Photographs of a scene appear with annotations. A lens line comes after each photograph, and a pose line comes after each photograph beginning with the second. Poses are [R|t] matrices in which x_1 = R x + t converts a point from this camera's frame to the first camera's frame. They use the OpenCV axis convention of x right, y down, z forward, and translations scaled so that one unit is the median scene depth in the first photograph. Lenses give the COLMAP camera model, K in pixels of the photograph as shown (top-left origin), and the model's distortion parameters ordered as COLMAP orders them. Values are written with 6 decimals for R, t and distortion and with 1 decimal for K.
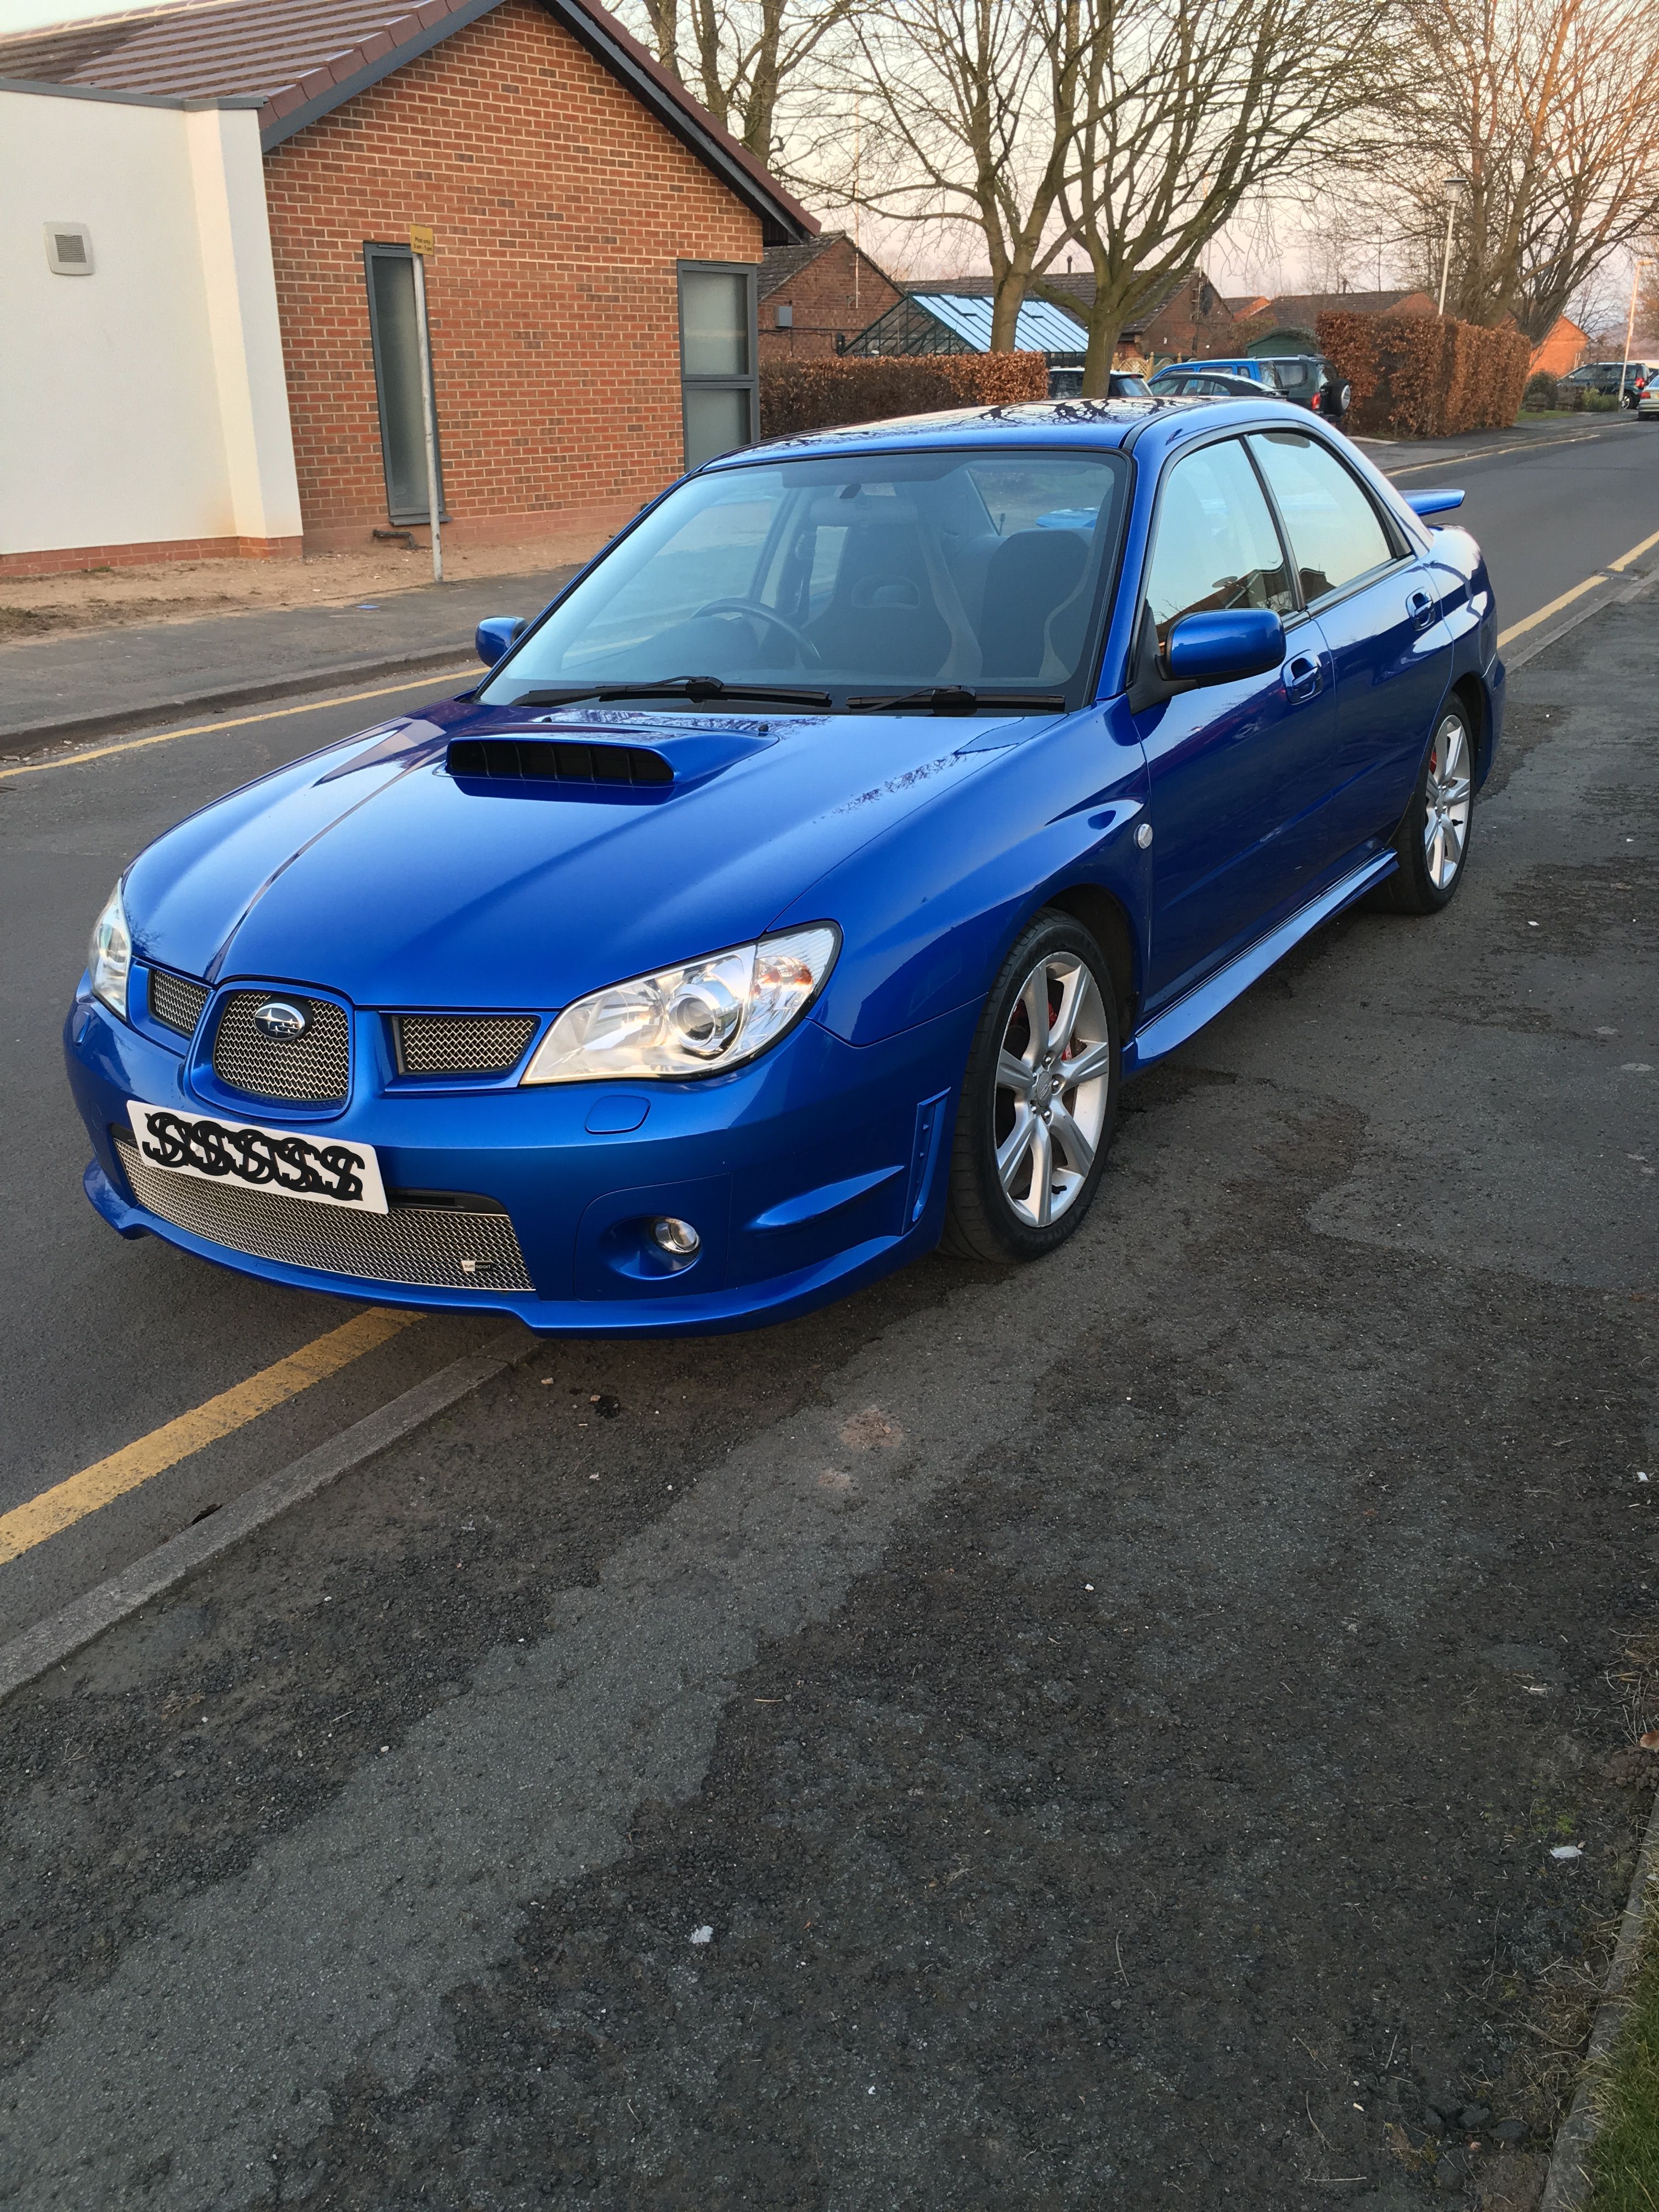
lens RADIAL K [[1908.4, 0, 829.5], [0, 1908.4, 1106.0], [0, 0, 1]] dist [0.079455, -0.099691]
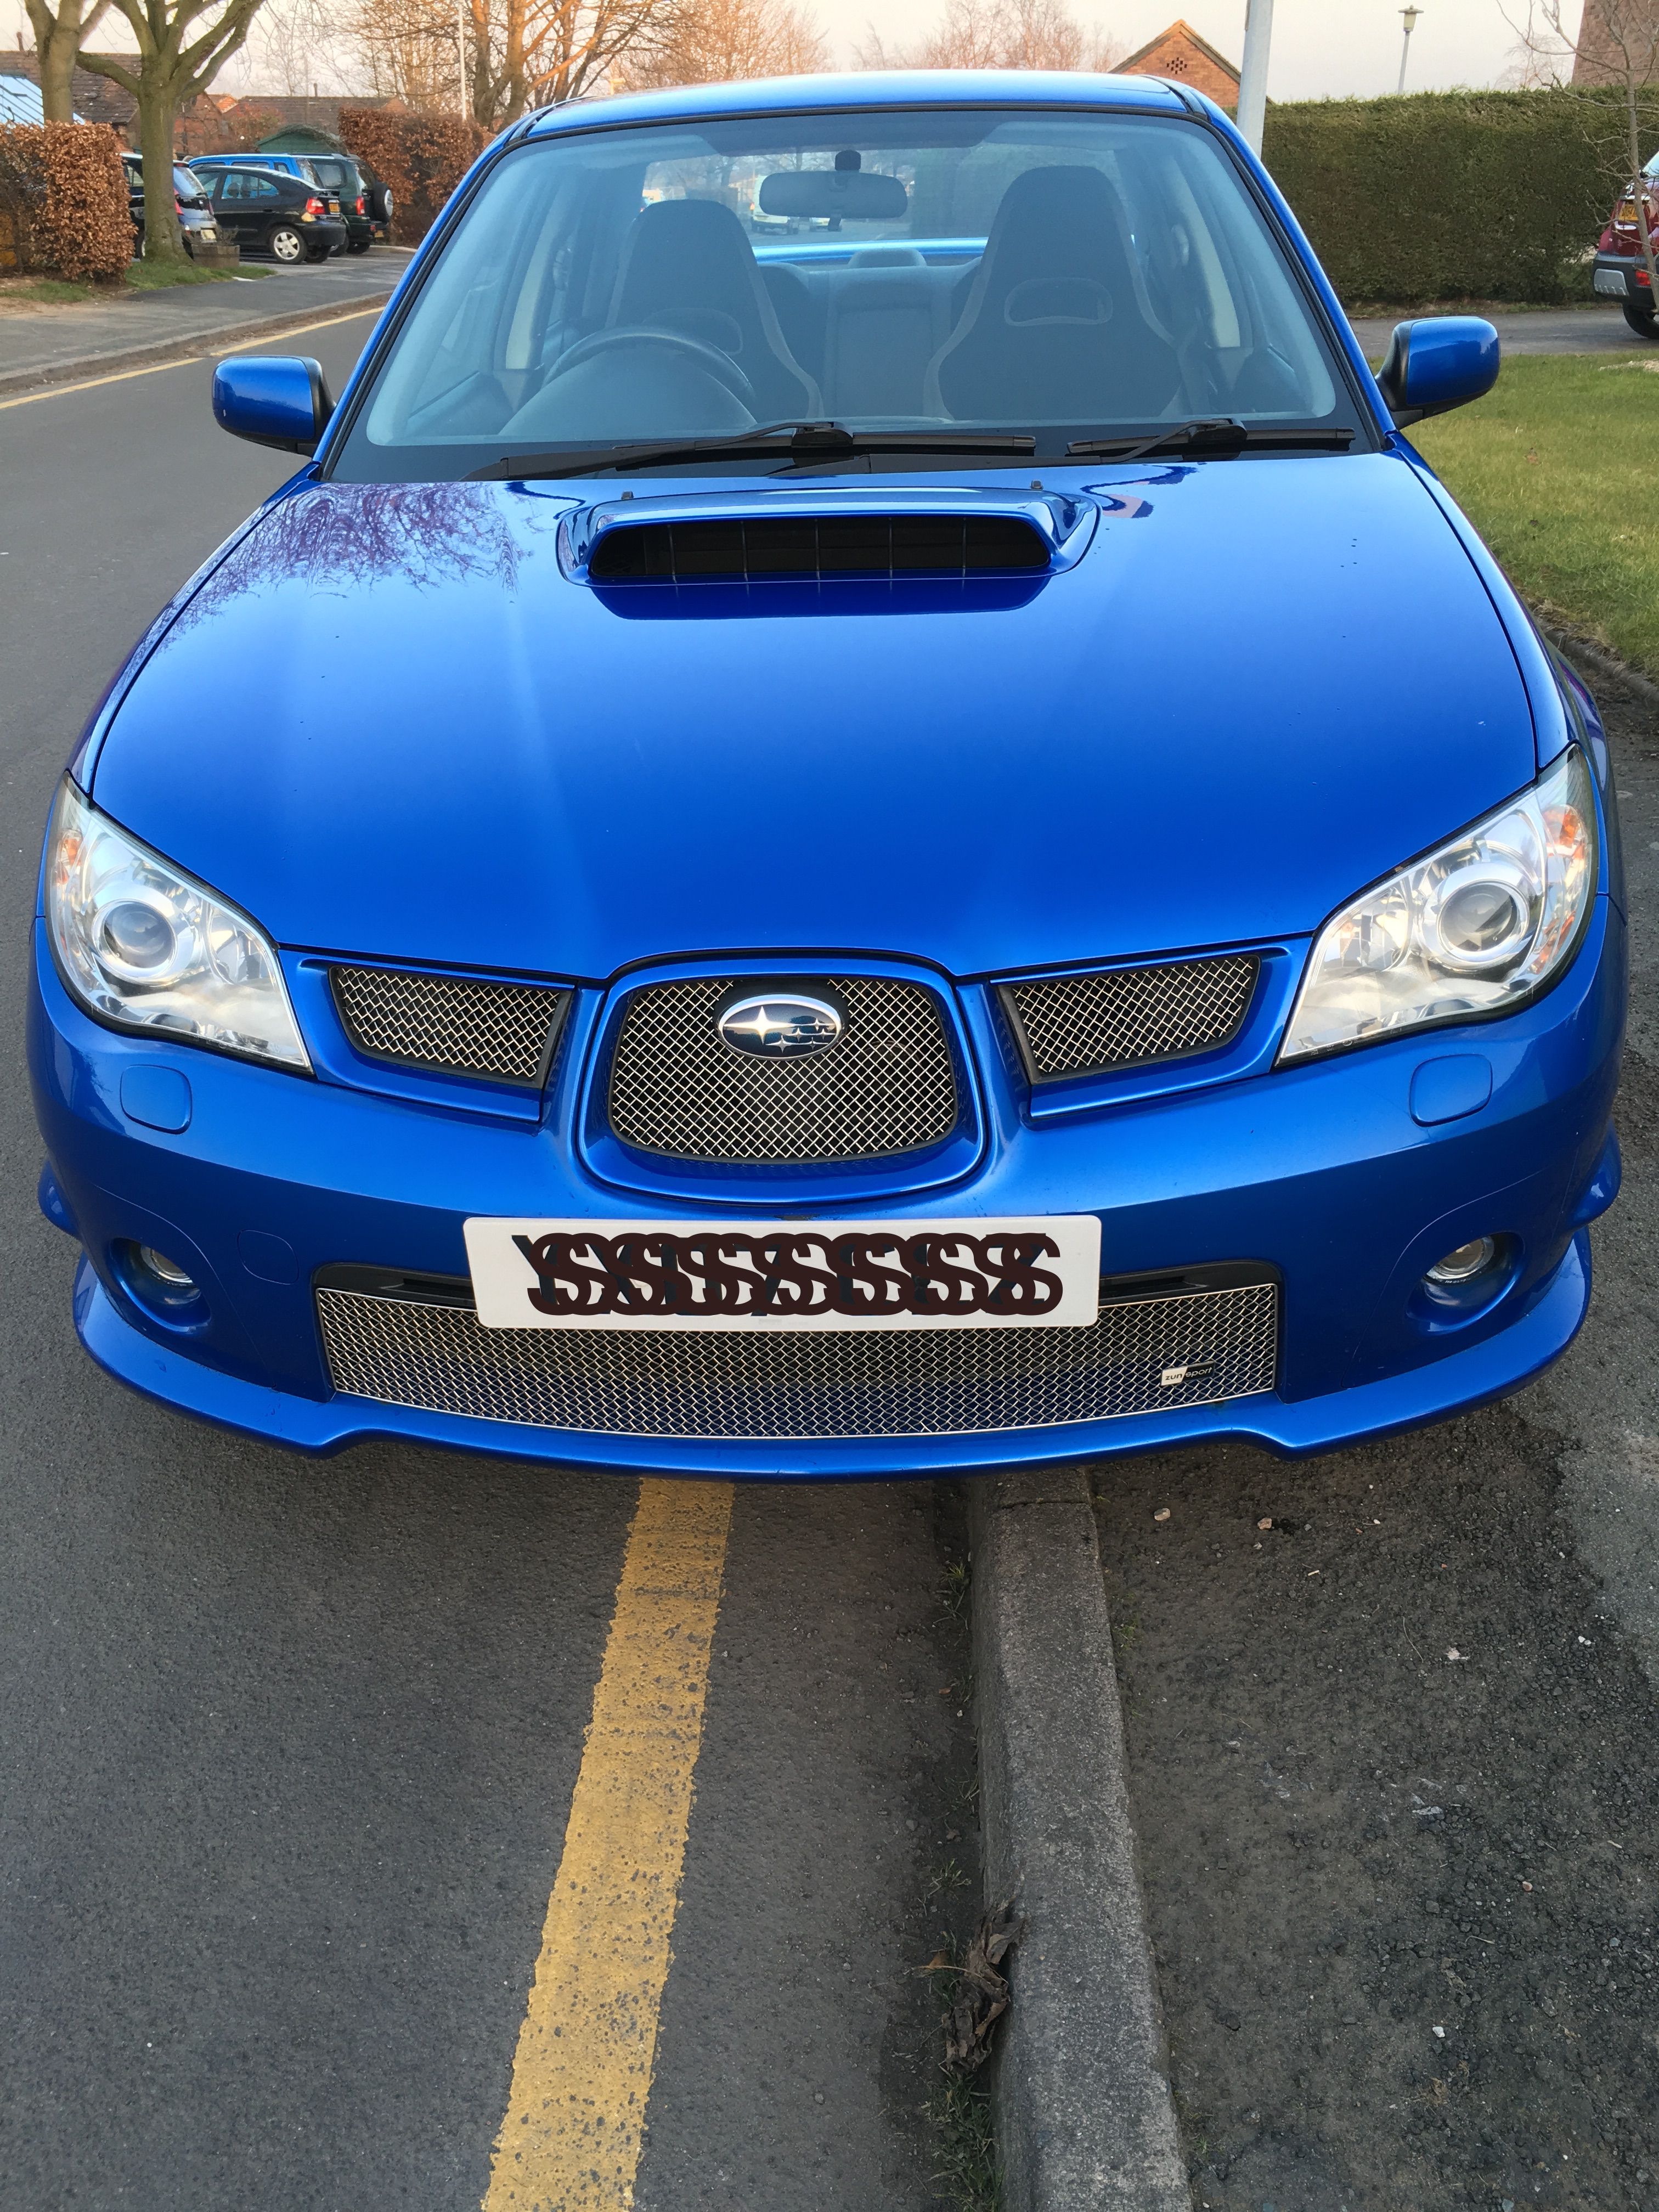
lens RADIAL K [[1908.4, 0, 829.5], [0, 1908.4, 1106.0], [0, 0, 1]] dist [0.079455, -0.099691]
pose [[0.877900, -0.178150, 0.444471, -0.406534], [0.142849, 0.983386, 0.112007, -0.063472], [-0.457041, -0.034838, 0.888763, 0.388497]]
